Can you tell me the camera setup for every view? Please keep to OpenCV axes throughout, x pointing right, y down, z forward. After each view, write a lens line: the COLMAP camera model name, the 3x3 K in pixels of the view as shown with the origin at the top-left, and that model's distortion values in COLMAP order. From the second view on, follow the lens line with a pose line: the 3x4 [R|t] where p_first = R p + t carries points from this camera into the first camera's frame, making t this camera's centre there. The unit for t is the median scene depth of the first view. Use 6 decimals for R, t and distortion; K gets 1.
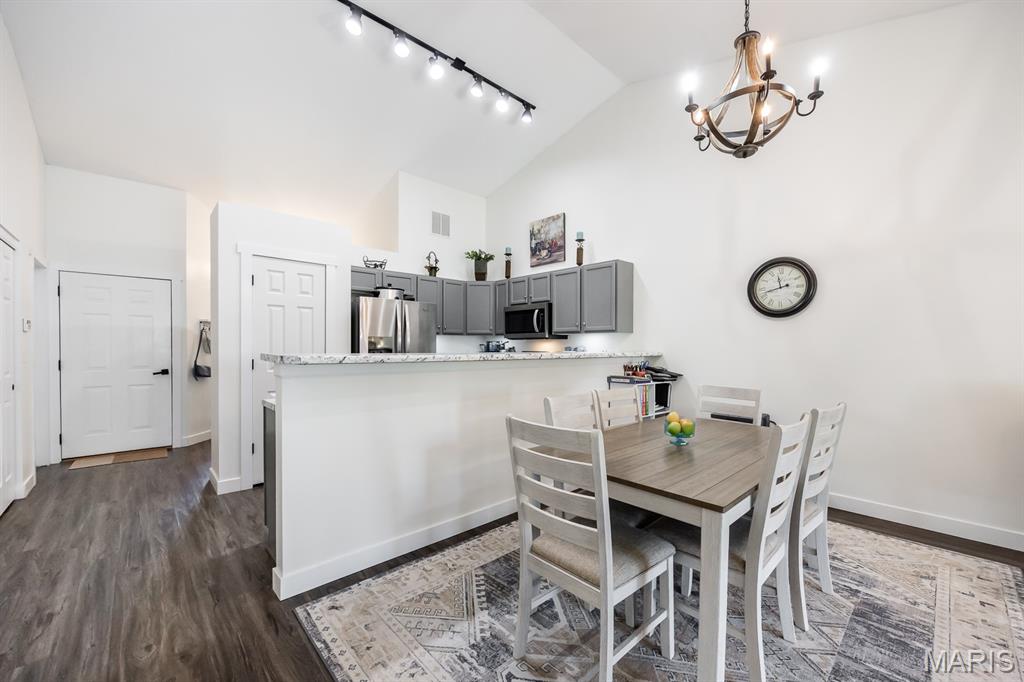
lens RADIAL K [[403.3, 0, 514.2], [0, 403.3, 353.6], [0, 0, 1]] dist [-0.004496, -0.000770]
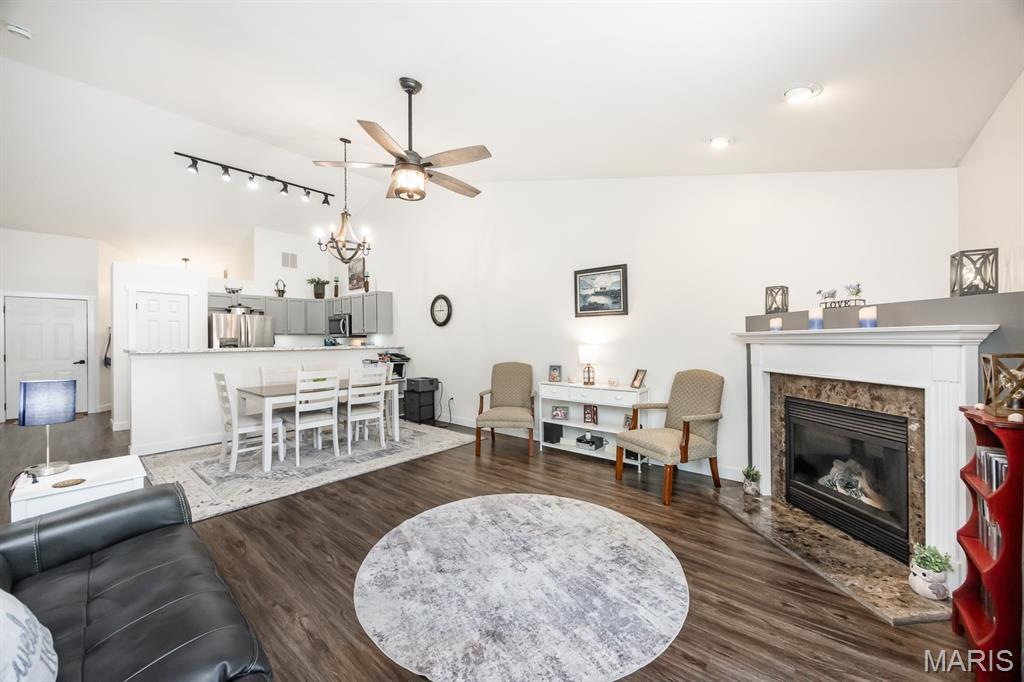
lens RADIAL K [[387.7, 0, 509.9], [0, 387.7, 341.6], [0, 0, 1]] dist [-0.004171, 0.000119]
pose [[0.994398, -0.009870, 0.105238, 0.532850], [0.011099, 0.999877, -0.011103, 0.003063], [-0.105115, 0.012209, 0.994385, -0.563537]]
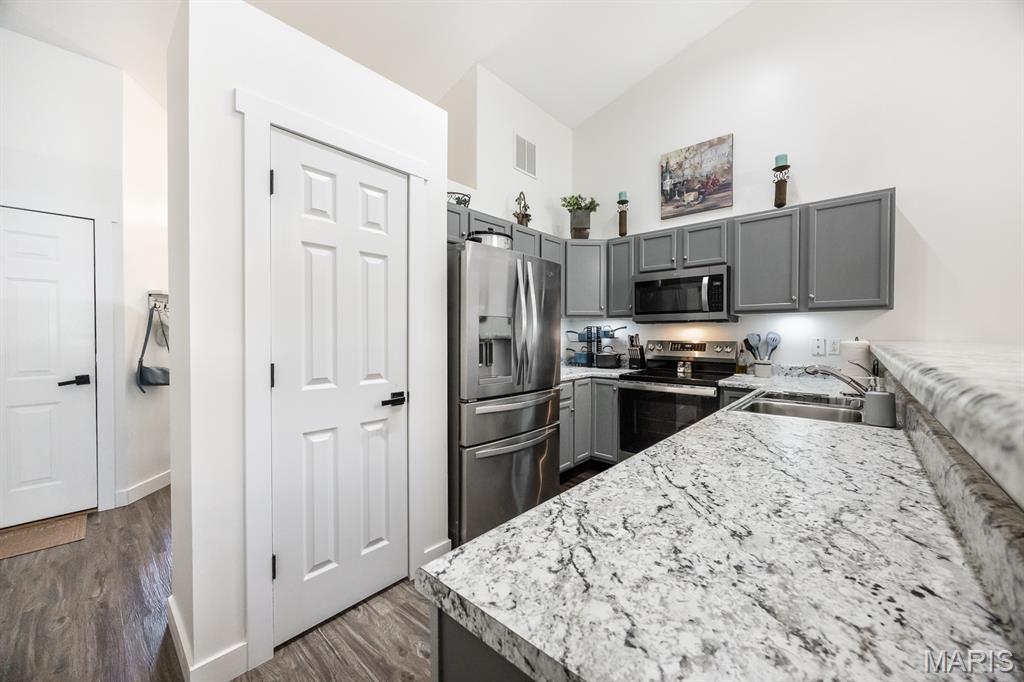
lens RADIAL K [[387.7, 0, 511.8], [0, 387.7, 341.0], [0, 0, 1]] dist [-0.004171, 0.000119]
pose [[0.996548, -0.005043, 0.082859, -0.306212], [0.005223, 0.999984, -0.001949, -0.005123], [-0.082848, 0.002375, 0.996559, 0.402363]]
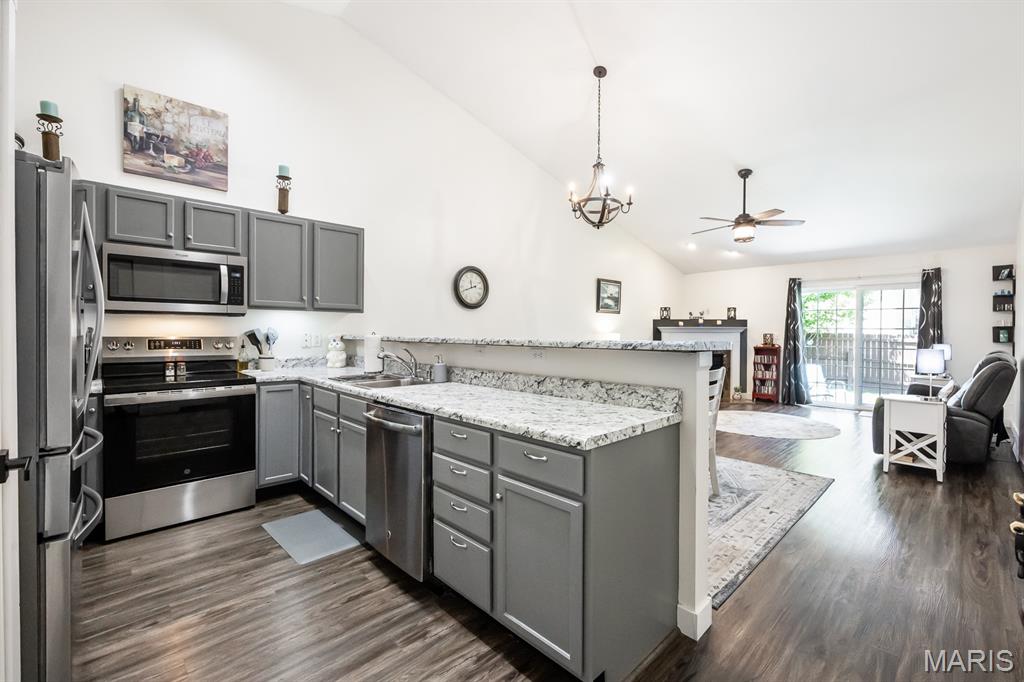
lens RADIAL K [[445.5, 0, 537.9], [0, 445.5, 338.0], [0, 0, 1]] dist [-0.007547, -0.000187]
pose [[-0.043704, -0.017586, 0.998890, -0.610108], [0.010429, 0.999783, 0.018058, -0.009576], [-0.998990, 0.011207, -0.043511, 0.568474]]
